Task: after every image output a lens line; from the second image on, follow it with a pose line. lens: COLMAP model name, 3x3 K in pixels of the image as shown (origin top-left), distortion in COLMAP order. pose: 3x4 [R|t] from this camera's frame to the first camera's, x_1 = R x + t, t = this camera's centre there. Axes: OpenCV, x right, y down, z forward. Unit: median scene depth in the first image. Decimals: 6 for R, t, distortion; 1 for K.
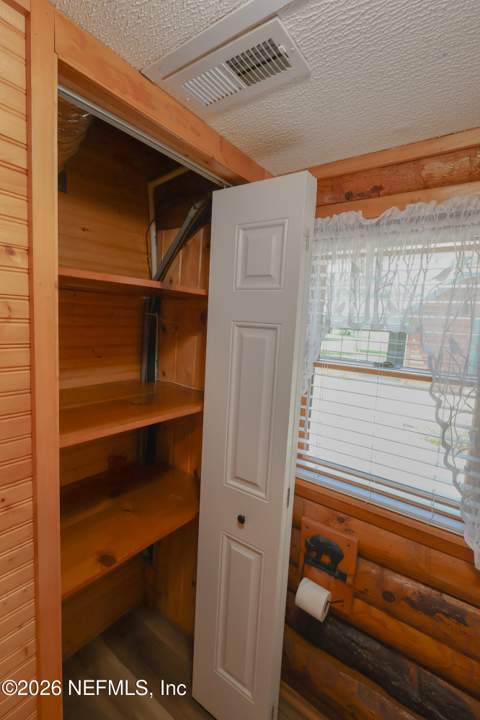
lens RADIAL K [[331.8, 0, 240.1], [0, 331.8, 357.9], [0, 0, 1]] dist [0.004273, 0.000515]
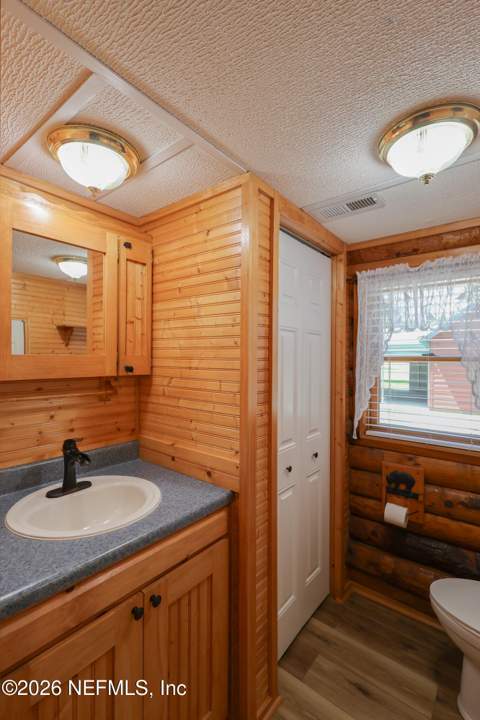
lens RADIAL K [[331.8, 0, 240.3], [0, 331.8, 359.9], [0, 0, 1]] dist [0.004273, 0.000515]
pose [[0.997931, -0.047777, -0.043025, -0.443435], [0.042647, 0.992665, -0.113129, 0.207883], [0.048115, 0.111060, 0.992648, -0.682084]]
